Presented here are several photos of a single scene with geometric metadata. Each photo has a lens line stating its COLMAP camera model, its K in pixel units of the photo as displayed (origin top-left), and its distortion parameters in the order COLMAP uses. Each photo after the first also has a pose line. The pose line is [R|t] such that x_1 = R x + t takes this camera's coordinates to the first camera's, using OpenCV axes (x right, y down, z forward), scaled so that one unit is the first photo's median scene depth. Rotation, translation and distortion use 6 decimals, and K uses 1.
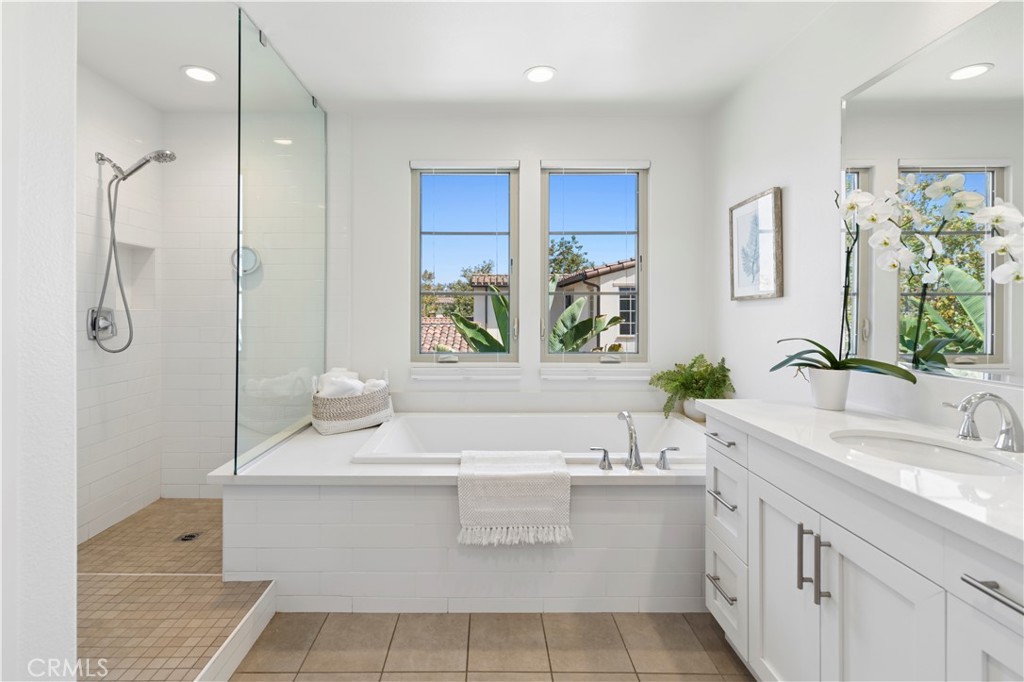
lens RADIAL K [[470.2, 0, 479.6], [0, 470.2, 308.5], [0, 0, 1]] dist [0.002479, 0.001549]
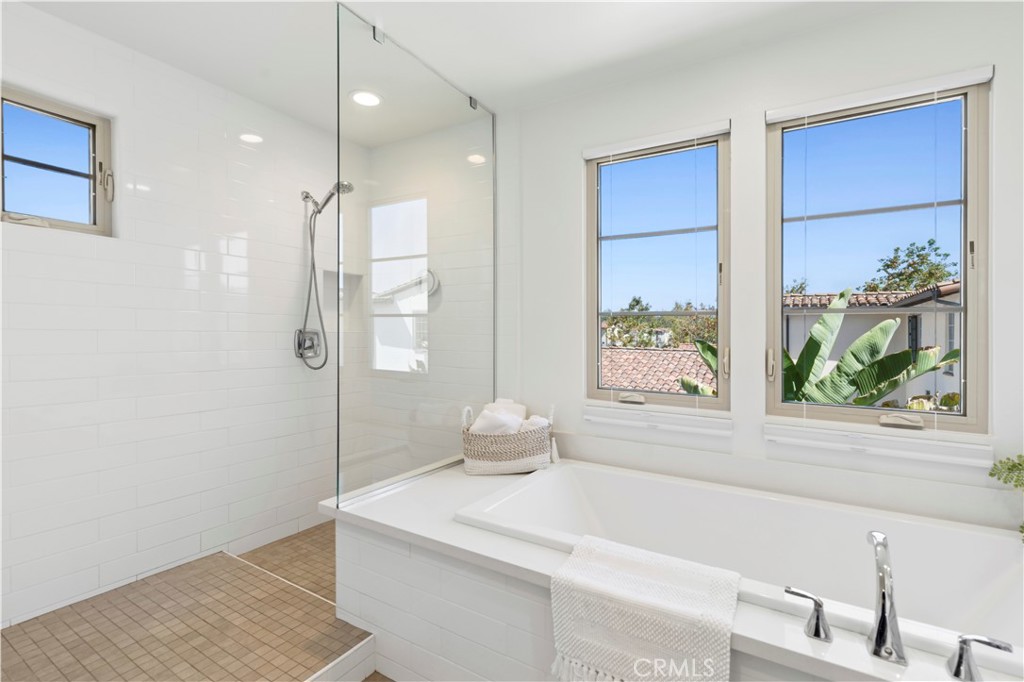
lens RADIAL K [[470.2, 0, 506.5], [0, 470.2, 332.1], [0, 0, 1]] dist [0.002479, 0.001549]
pose [[0.859732, 0.008488, -0.510676, 0.161917], [-0.010308, 0.999947, -0.000734, 0.000983], [0.510642, 0.005895, 0.859773, 0.248413]]
